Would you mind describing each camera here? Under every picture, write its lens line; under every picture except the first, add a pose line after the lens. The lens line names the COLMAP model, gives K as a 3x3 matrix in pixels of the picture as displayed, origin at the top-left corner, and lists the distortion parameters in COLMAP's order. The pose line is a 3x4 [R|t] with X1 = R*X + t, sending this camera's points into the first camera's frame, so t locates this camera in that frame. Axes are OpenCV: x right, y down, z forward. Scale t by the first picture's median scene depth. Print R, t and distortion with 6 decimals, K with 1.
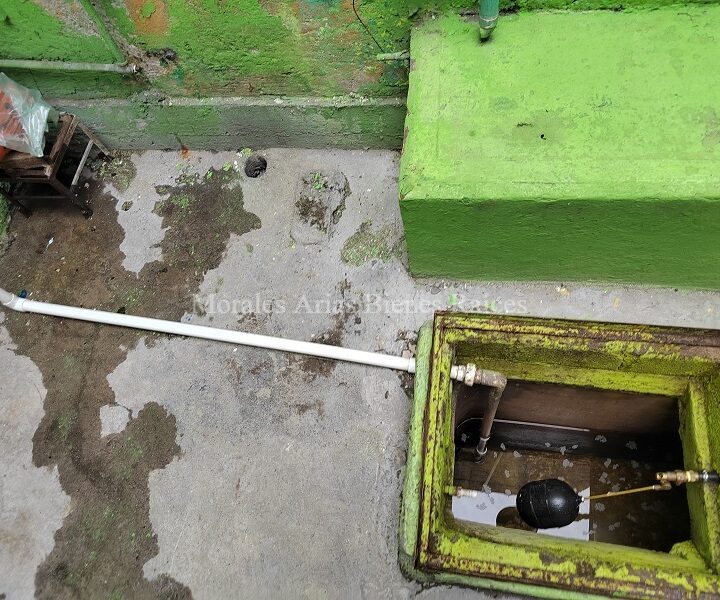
lens RADIAL K [[544.7, 0, 360.6], [0, 544.7, 300.3], [0, 0, 1]] dist [0.038694, -0.019606]
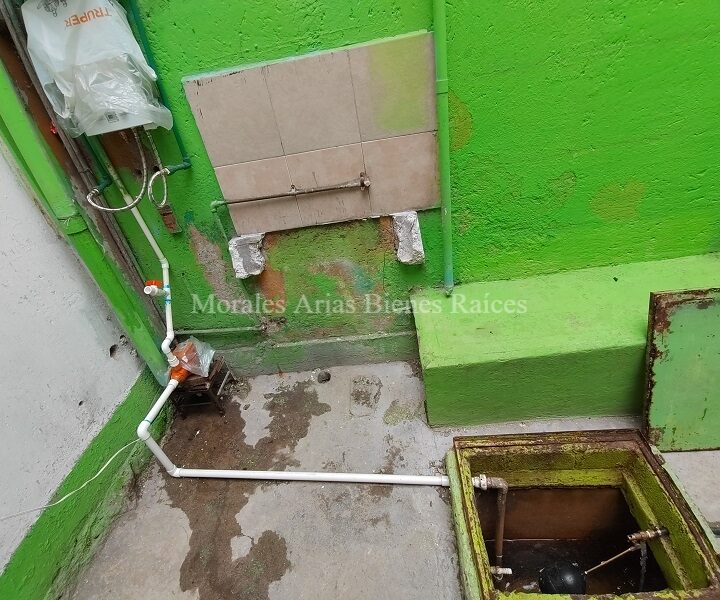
lens RADIAL K [[367.6, 0, 358.6], [0, 367.6, 302.2], [0, 0, 1]] dist [0.005085, 0.002732]
pose [[0.996806, -0.066780, 0.043806, -0.146768], [0.079808, 0.853736, -0.514553, 0.191886], [-0.003036, 0.516406, 0.856339, -0.134848]]
